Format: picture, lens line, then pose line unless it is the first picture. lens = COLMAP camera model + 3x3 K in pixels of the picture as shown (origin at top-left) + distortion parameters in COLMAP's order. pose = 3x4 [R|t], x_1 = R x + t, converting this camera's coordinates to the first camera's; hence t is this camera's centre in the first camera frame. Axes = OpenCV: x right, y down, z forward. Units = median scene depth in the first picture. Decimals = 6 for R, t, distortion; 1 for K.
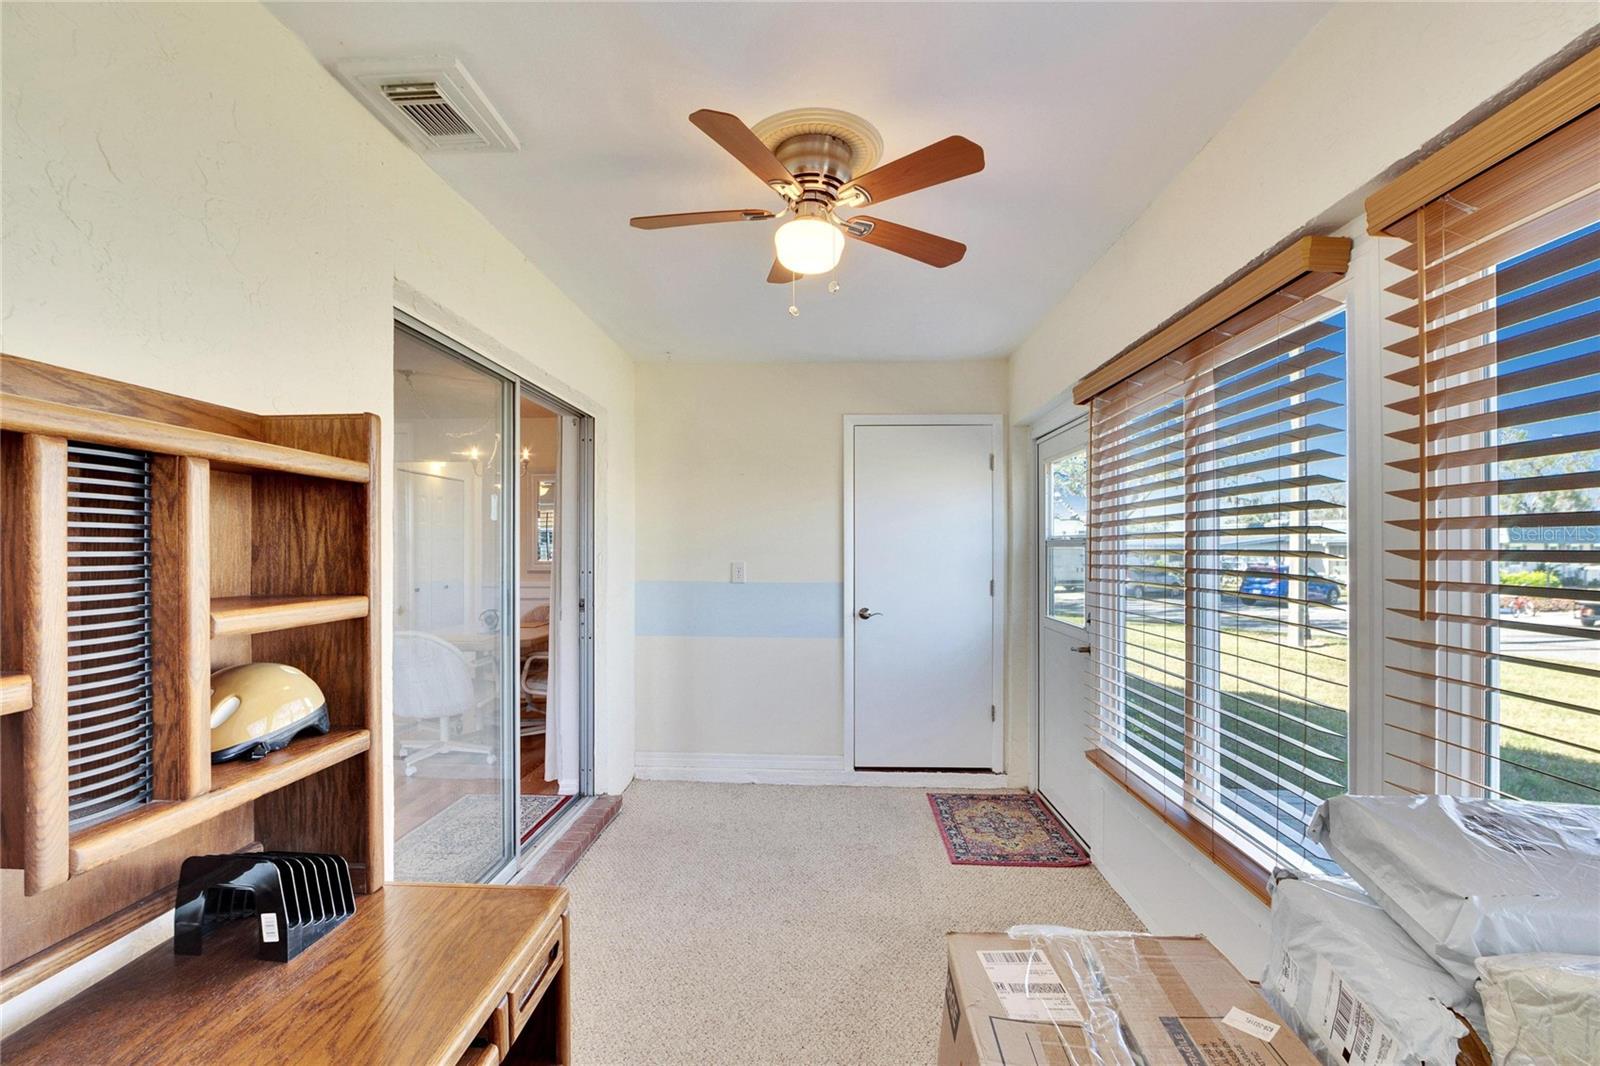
lens RADIAL K [[710.8, 0, 804.4], [0, 710.8, 537.3], [0, 0, 1]] dist [-0.019424, 0.003481]
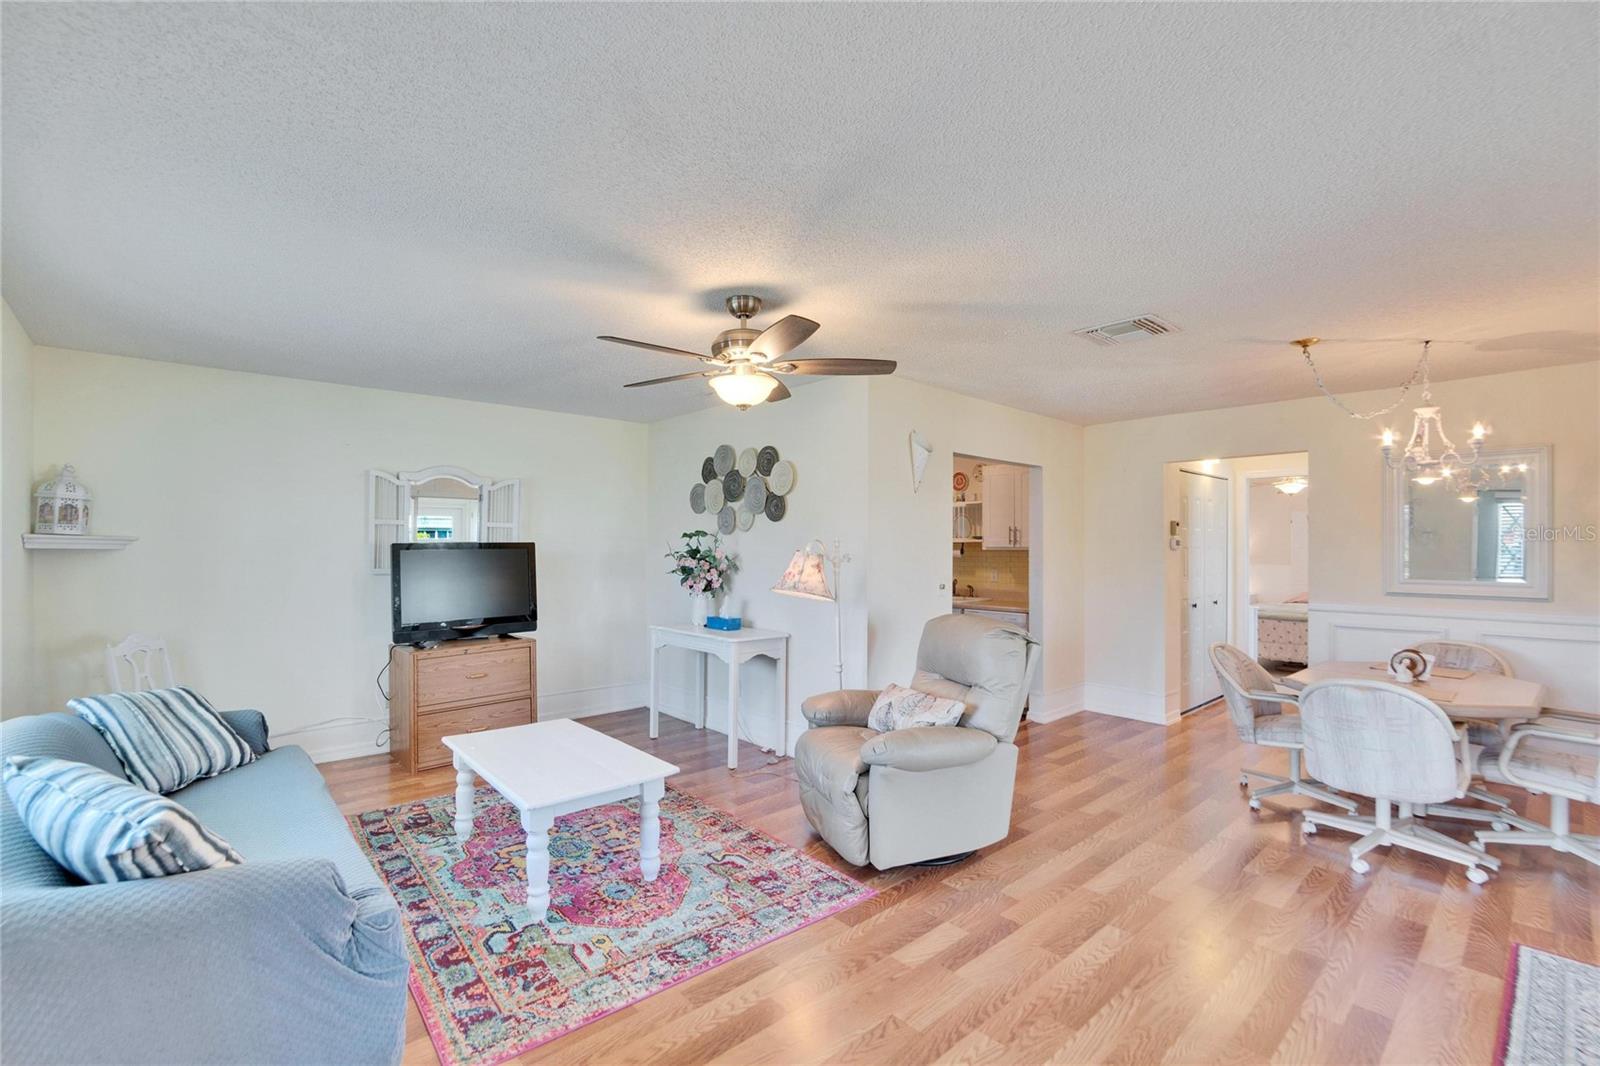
lens RADIAL K [[710.8, 0, 790.8], [0, 710.8, 540.4], [0, 0, 1]] dist [-0.019424, 0.003481]
pose [[0.698853, -0.000708, -0.715265, -0.545369], [0.002886, 0.999994, 0.001831, -0.020597], [0.715260, -0.003344, 0.698851, 0.051814]]
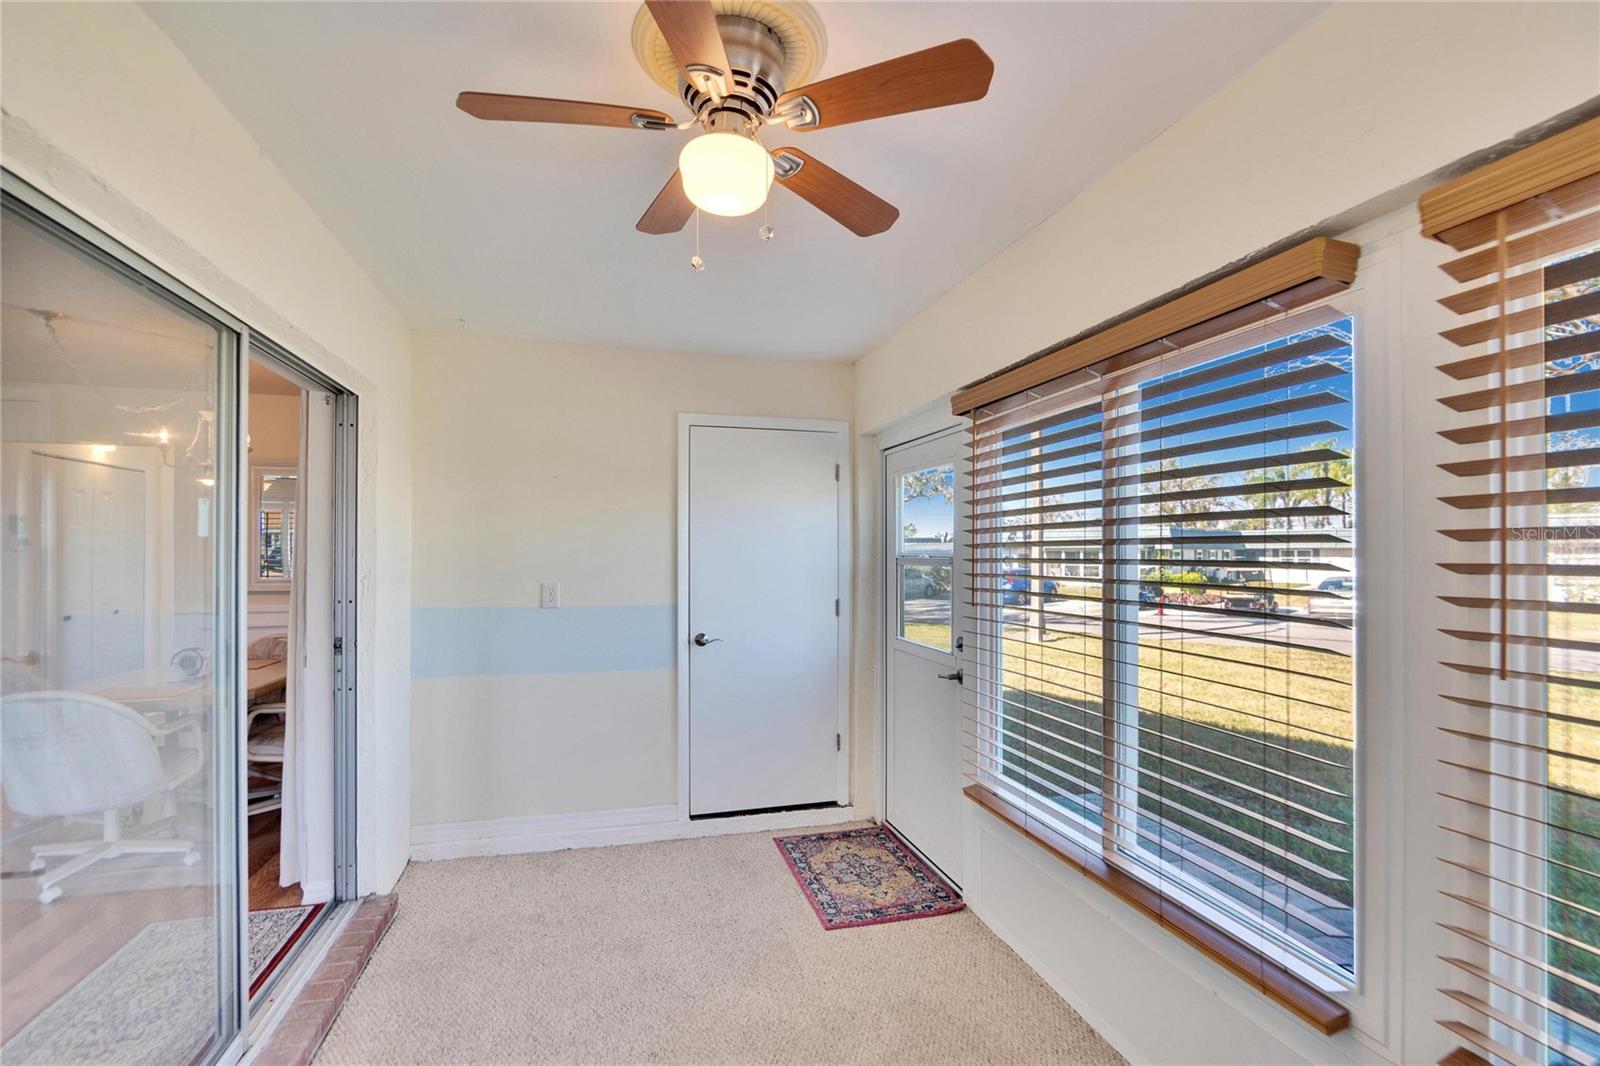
lens RADIAL K [[710.8, 0, 801.5], [0, 710.8, 544.3], [0, 0, 1]] dist [-0.019424, 0.003481]
pose [[0.953721, 0.005321, 0.300646, -0.080036], [-0.006332, 0.999977, 0.002389, -0.017658], [-0.300626, -0.004182, 0.953733, 0.161167]]
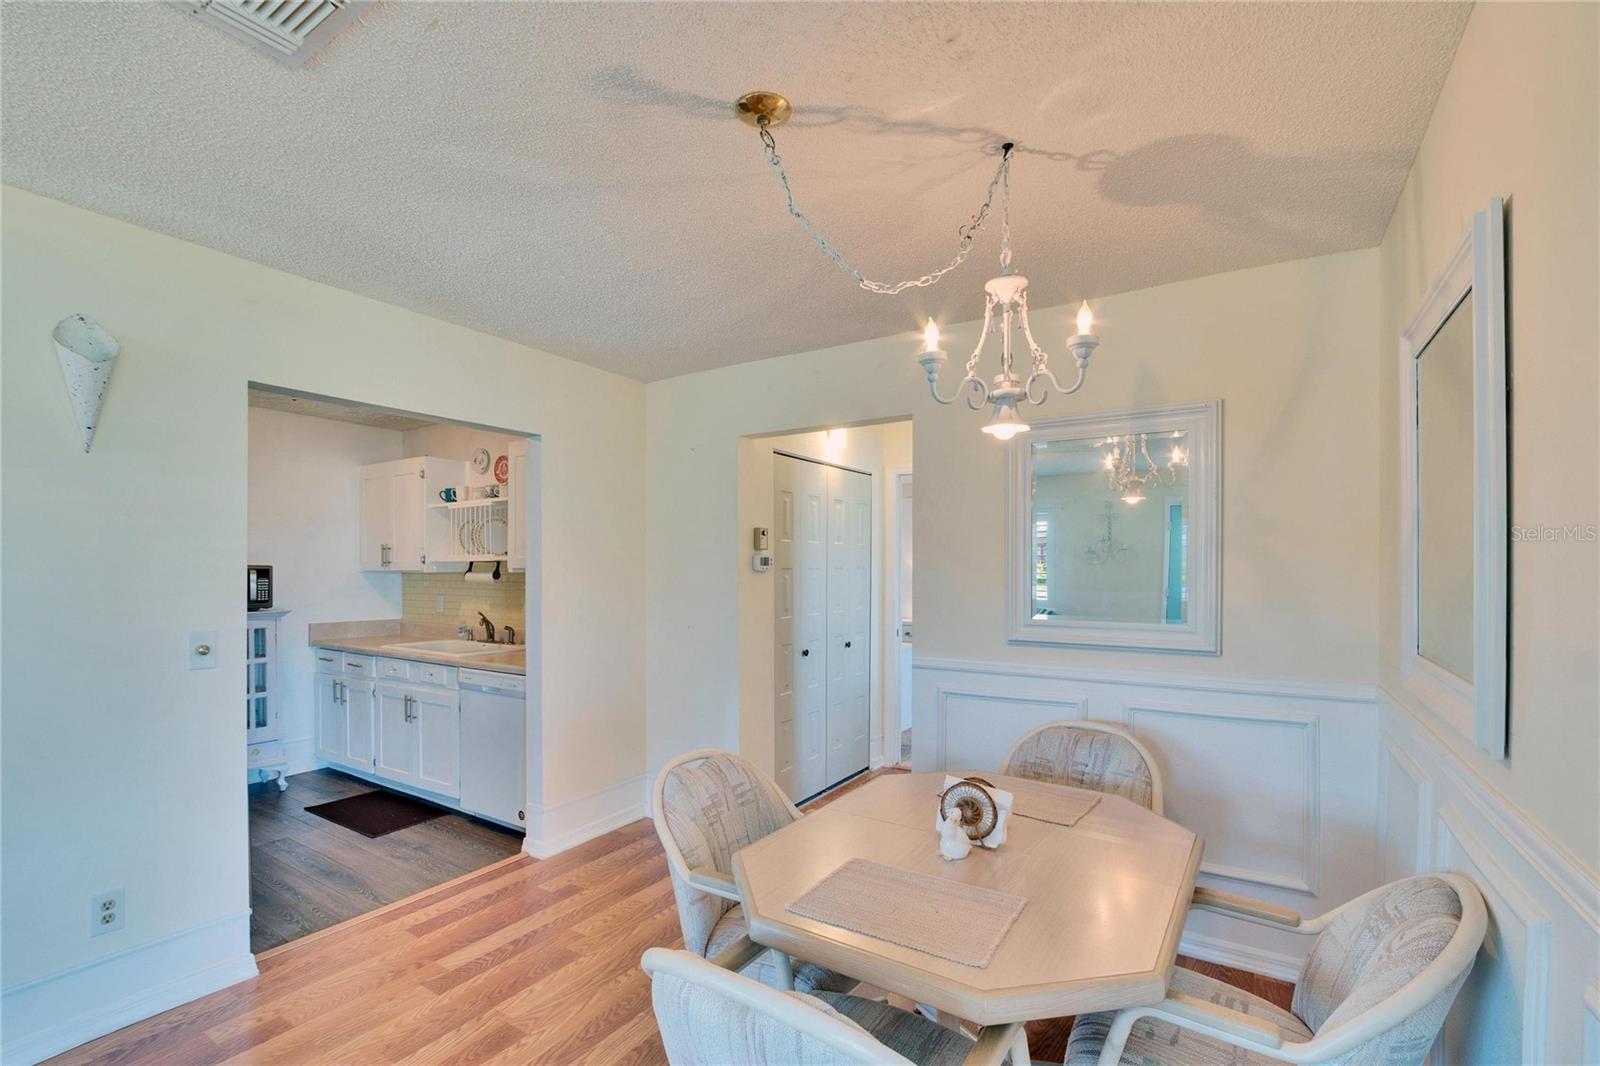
lens RADIAL K [[710.8, 0, 795.3], [0, 710.8, 564.1], [0, 0, 1]] dist [-0.019424, 0.003481]
pose [[0.861295, 0.001794, -0.508102, -0.498222], [0.002293, 0.999970, 0.007417, -0.012374], [0.508100, -0.007553, 0.861265, 0.955500]]
